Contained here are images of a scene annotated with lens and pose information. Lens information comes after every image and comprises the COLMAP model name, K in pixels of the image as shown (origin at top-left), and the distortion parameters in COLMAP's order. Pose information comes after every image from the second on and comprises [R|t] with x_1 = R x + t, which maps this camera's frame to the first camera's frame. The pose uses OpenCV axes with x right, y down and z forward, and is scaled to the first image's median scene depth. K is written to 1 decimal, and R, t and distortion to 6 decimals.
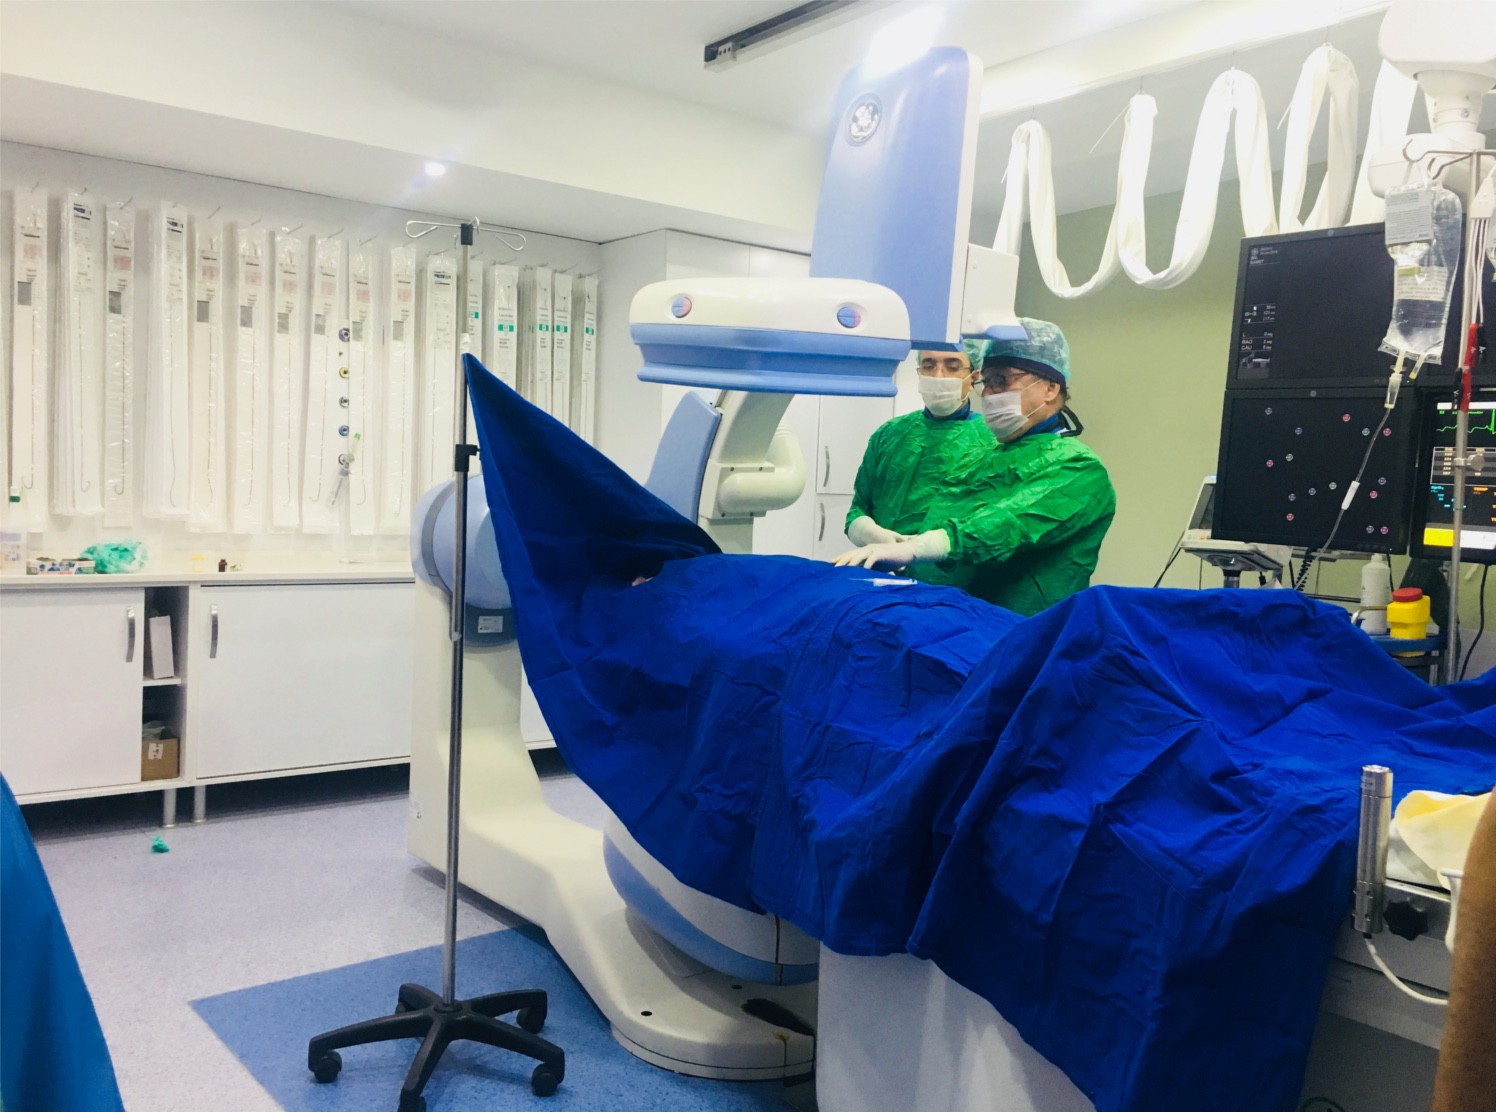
lens RADIAL K [[1351.1, 0, 748.1], [0, 1351.1, 541.8], [0, 0, 1]] dist [0.096100, -0.083583]
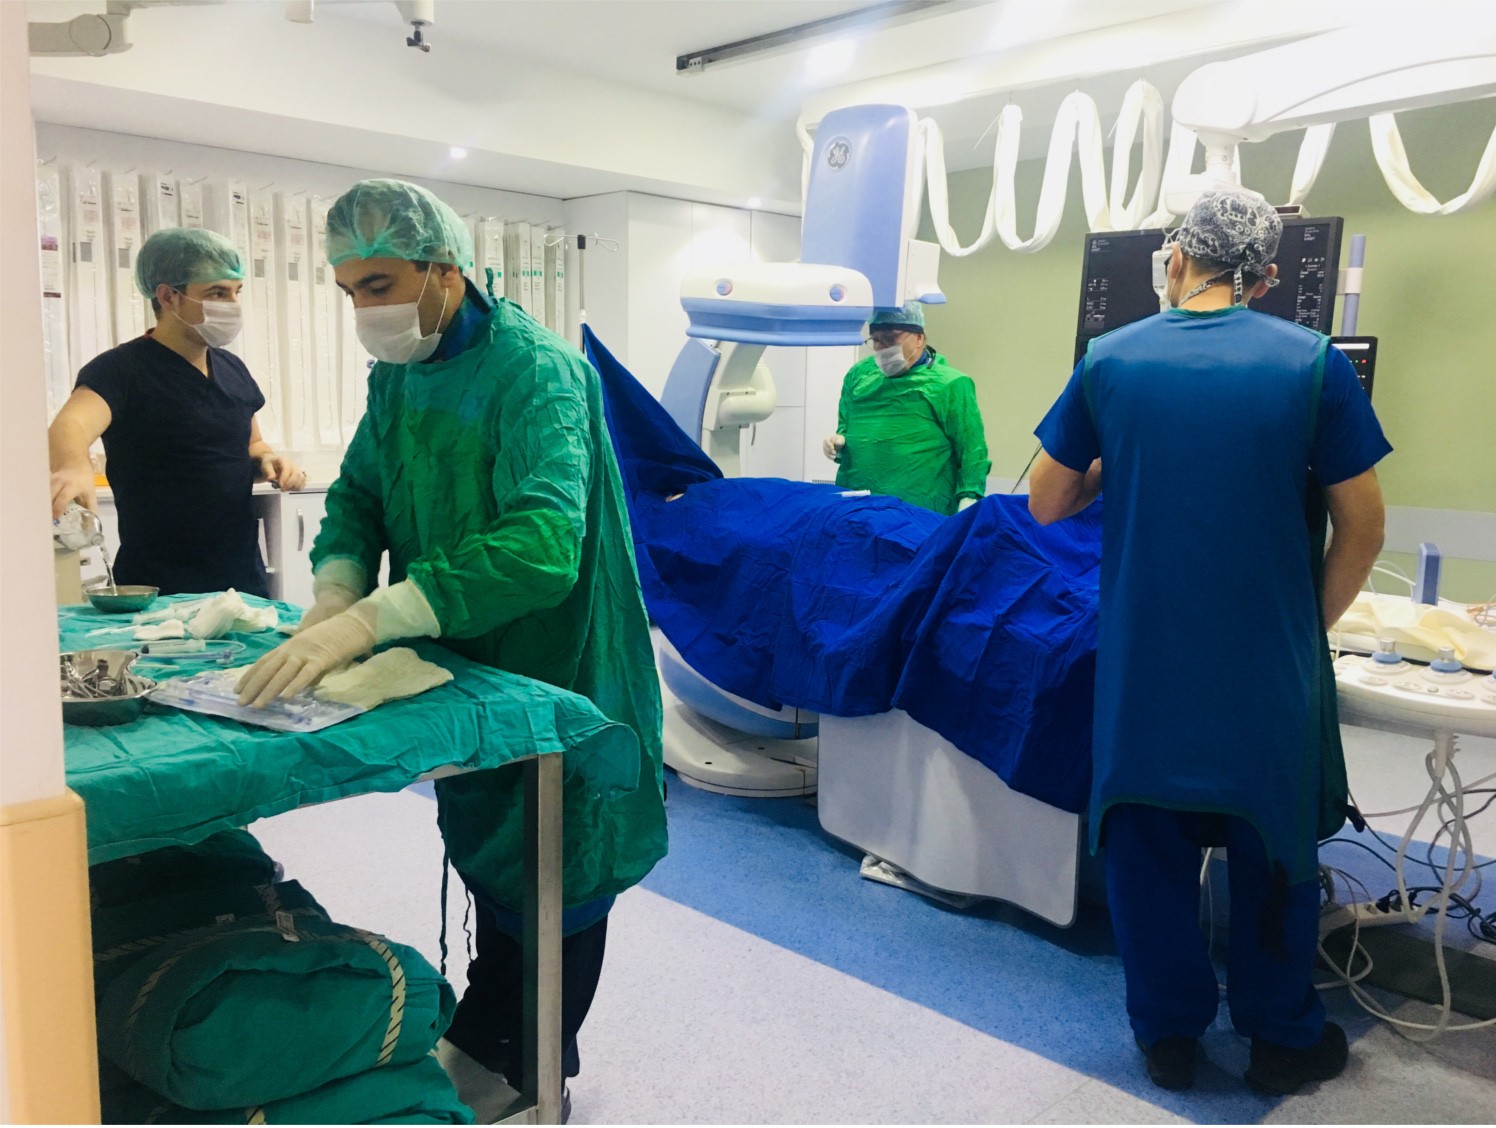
lens RADIAL K [[1351.1, 0, 732.9], [0, 1351.1, 563.9], [0, 0, 1]] dist [0.096100, -0.083583]
pose [[0.996222, -0.048254, 0.072207, -0.147069], [0.040852, 0.994079, 0.100690, -0.047889], [-0.076638, -0.097359, 0.992294, -0.503150]]
